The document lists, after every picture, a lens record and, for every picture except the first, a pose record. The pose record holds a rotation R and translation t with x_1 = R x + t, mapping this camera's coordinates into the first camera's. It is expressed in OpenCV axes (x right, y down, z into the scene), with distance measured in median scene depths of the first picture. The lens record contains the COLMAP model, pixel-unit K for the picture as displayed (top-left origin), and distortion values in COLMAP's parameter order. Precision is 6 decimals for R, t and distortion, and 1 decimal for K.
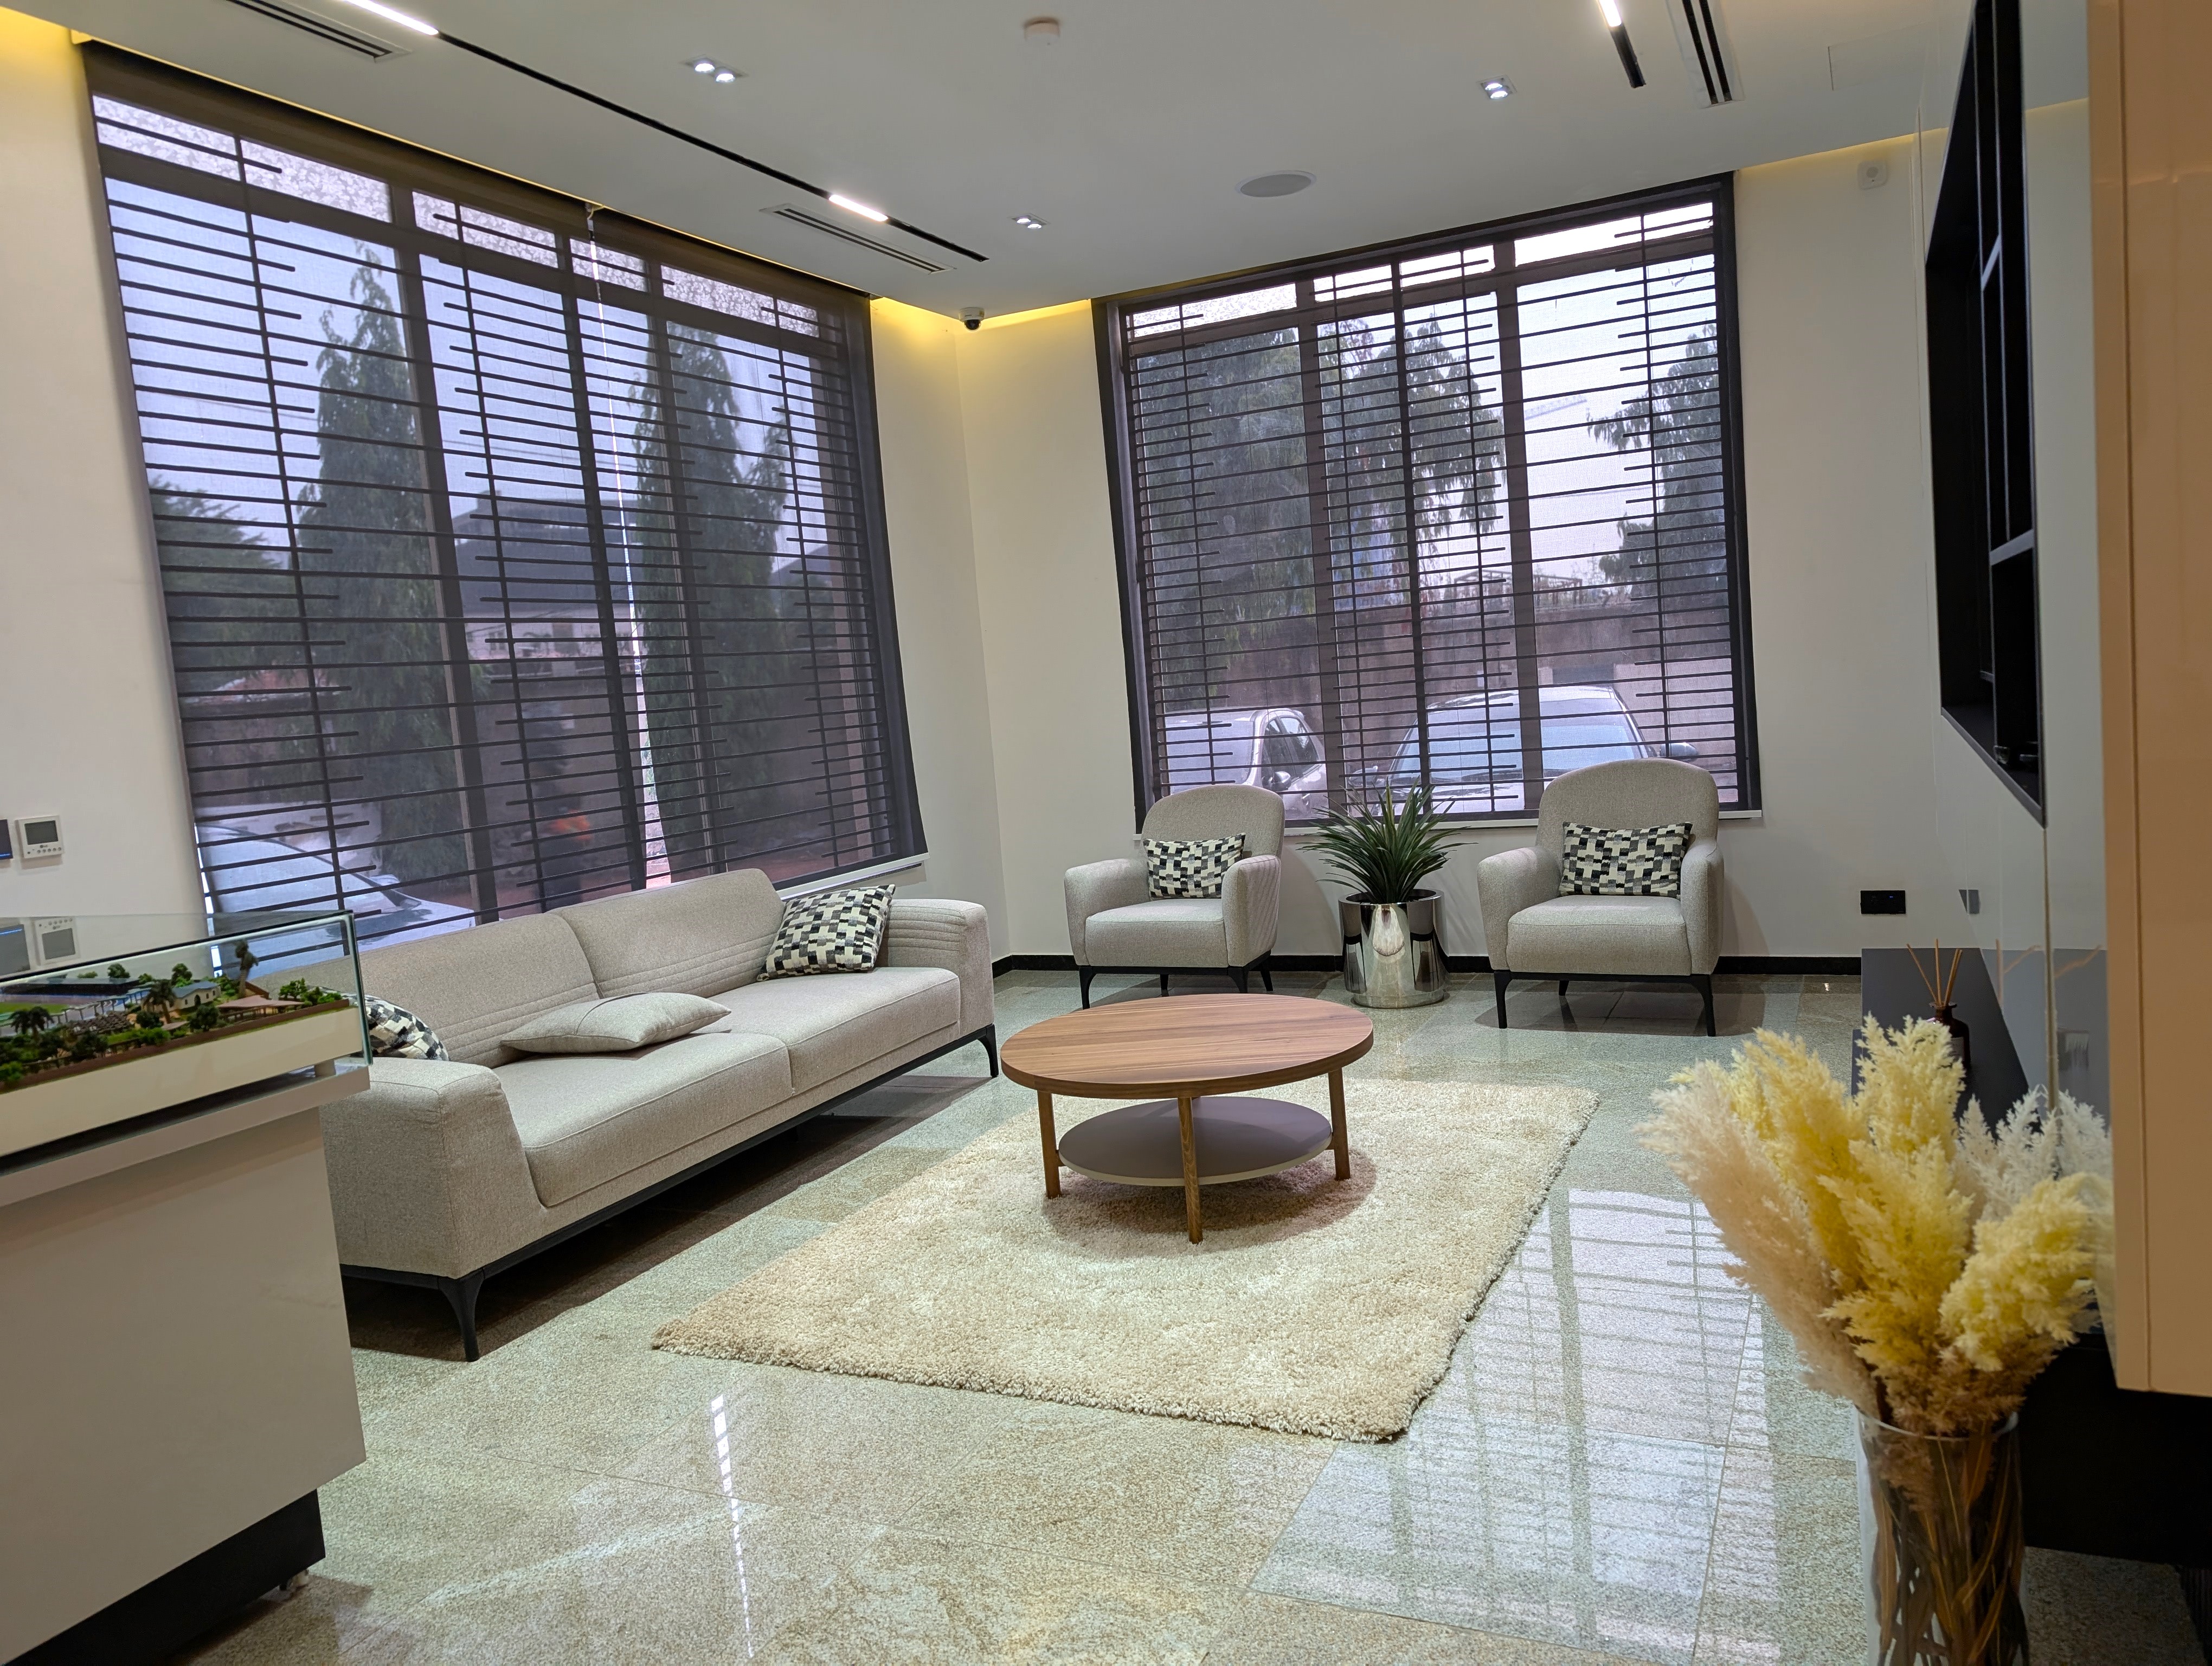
lens RADIAL K [[1573.9, 0, 1104.1], [0, 1573.9, 827.0], [0, 0, 1]] dist [0.006649, 0.000361]
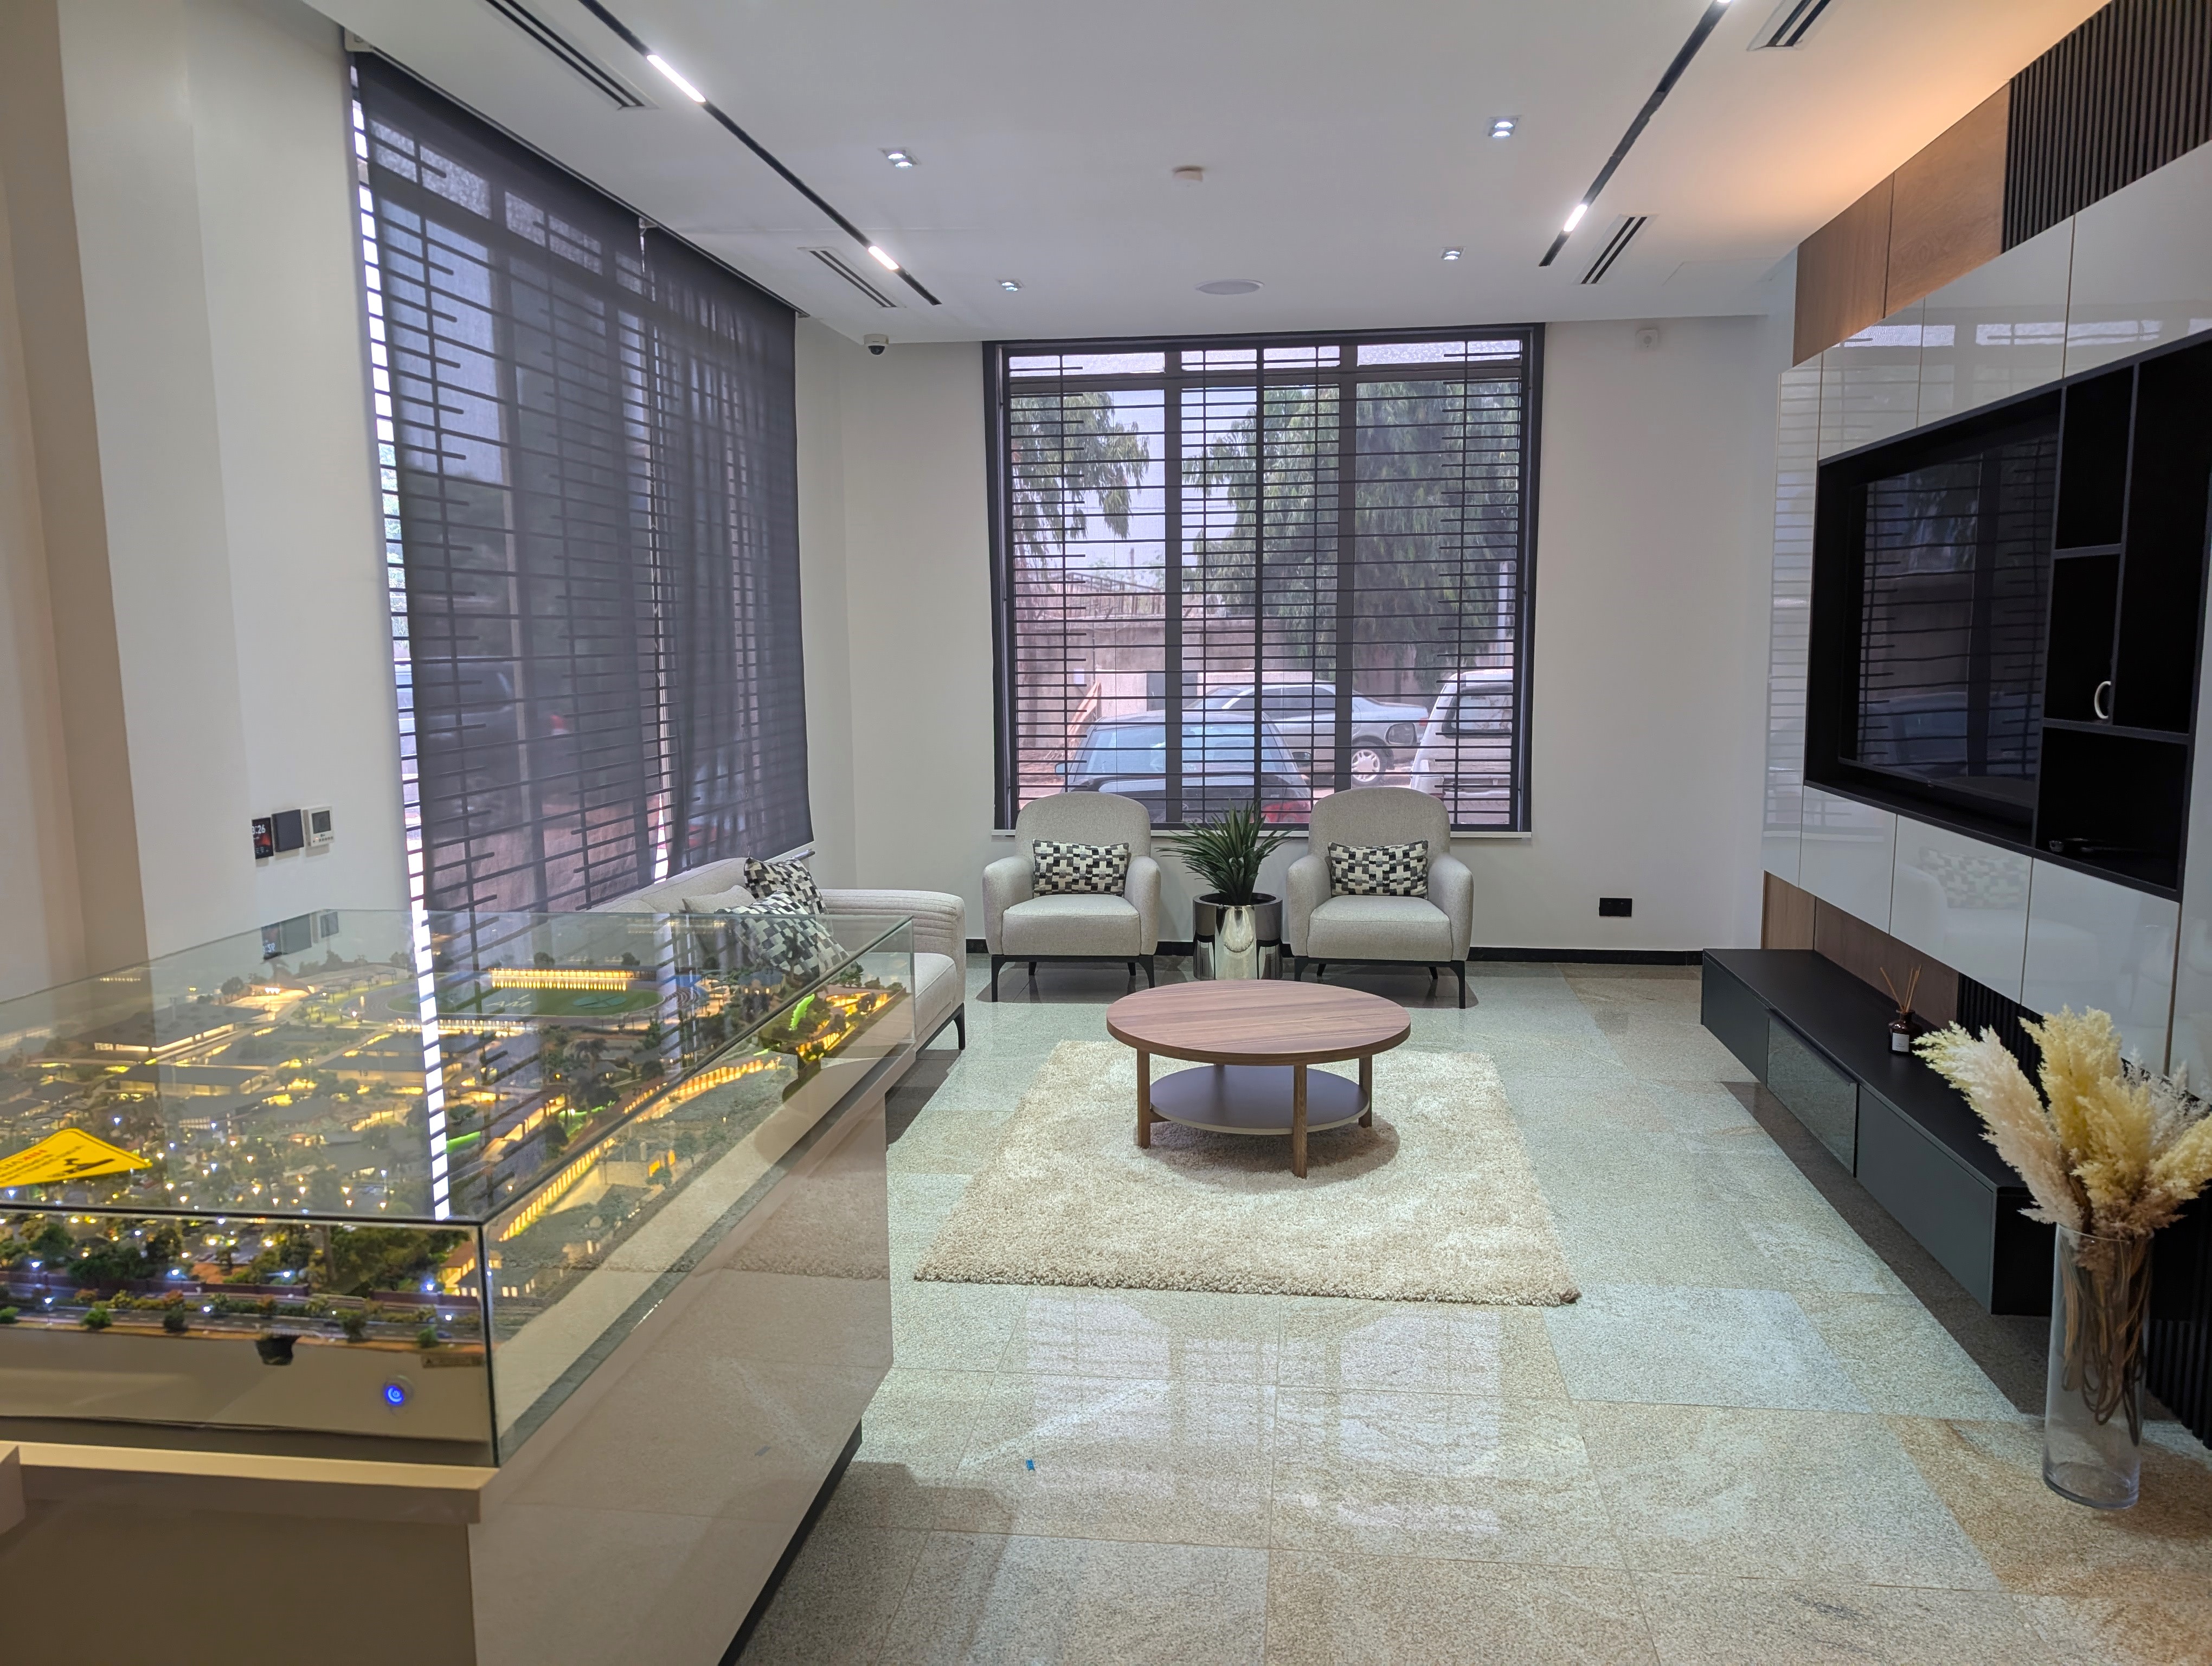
lens RADIAL K [[1577.5, 0, 1095.7], [0, 1577.5, 840.0], [0, 0, 1]] dist [0.008556, 0.000114]
pose [[0.949761, 0.031560, 0.311380, -0.346626], [-0.039210, 0.999063, 0.018334, -0.015939], [-0.310509, -0.029622, 0.950109, -0.098423]]
